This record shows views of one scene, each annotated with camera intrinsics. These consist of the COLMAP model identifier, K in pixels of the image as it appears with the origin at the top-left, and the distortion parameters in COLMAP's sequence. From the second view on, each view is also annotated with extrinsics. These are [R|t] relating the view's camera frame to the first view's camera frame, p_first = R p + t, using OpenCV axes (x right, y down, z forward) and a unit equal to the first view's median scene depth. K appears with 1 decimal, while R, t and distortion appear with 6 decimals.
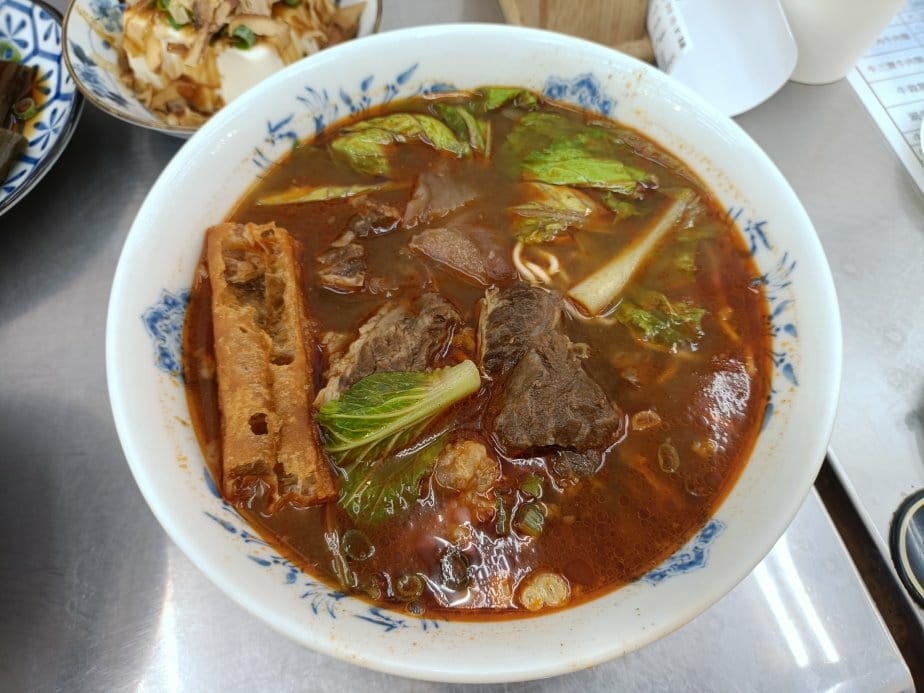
lens RADIAL K [[749.9, 0, 489.8], [0, 749.9, 356.0], [0, 0, 1]] dist [-0.065319, -0.021382]
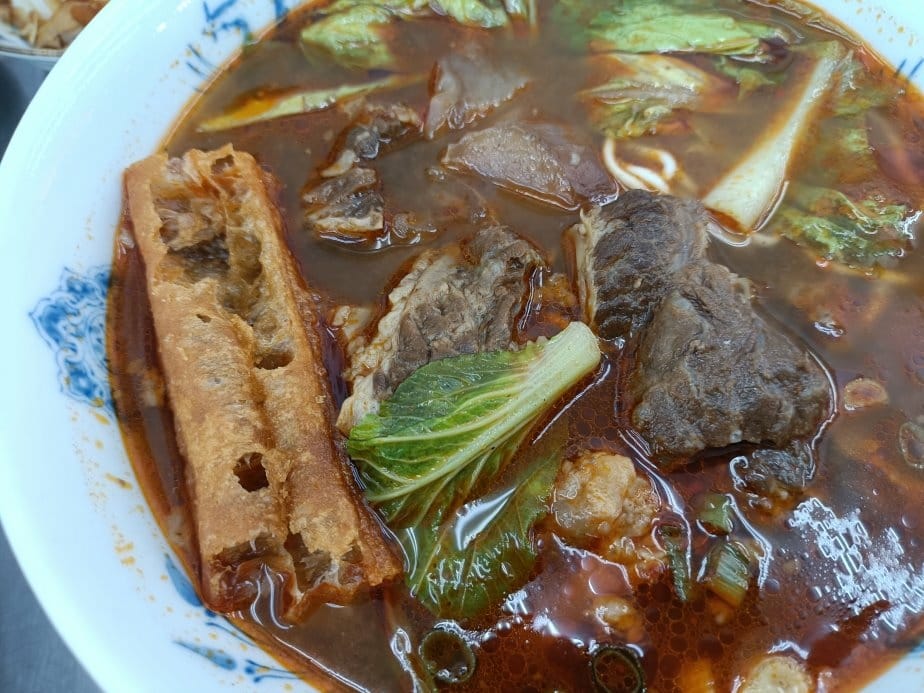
lens RADIAL K [[749.9, 0, 465.8], [0, 749.9, 349.6], [0, 0, 1]] dist [-0.065319, -0.021382]
pose [[0.992274, -0.121443, 0.025359, -0.131254], [0.121297, 0.992590, 0.007222, 0.012088], [-0.026048, -0.004090, 0.999652, 0.372812]]
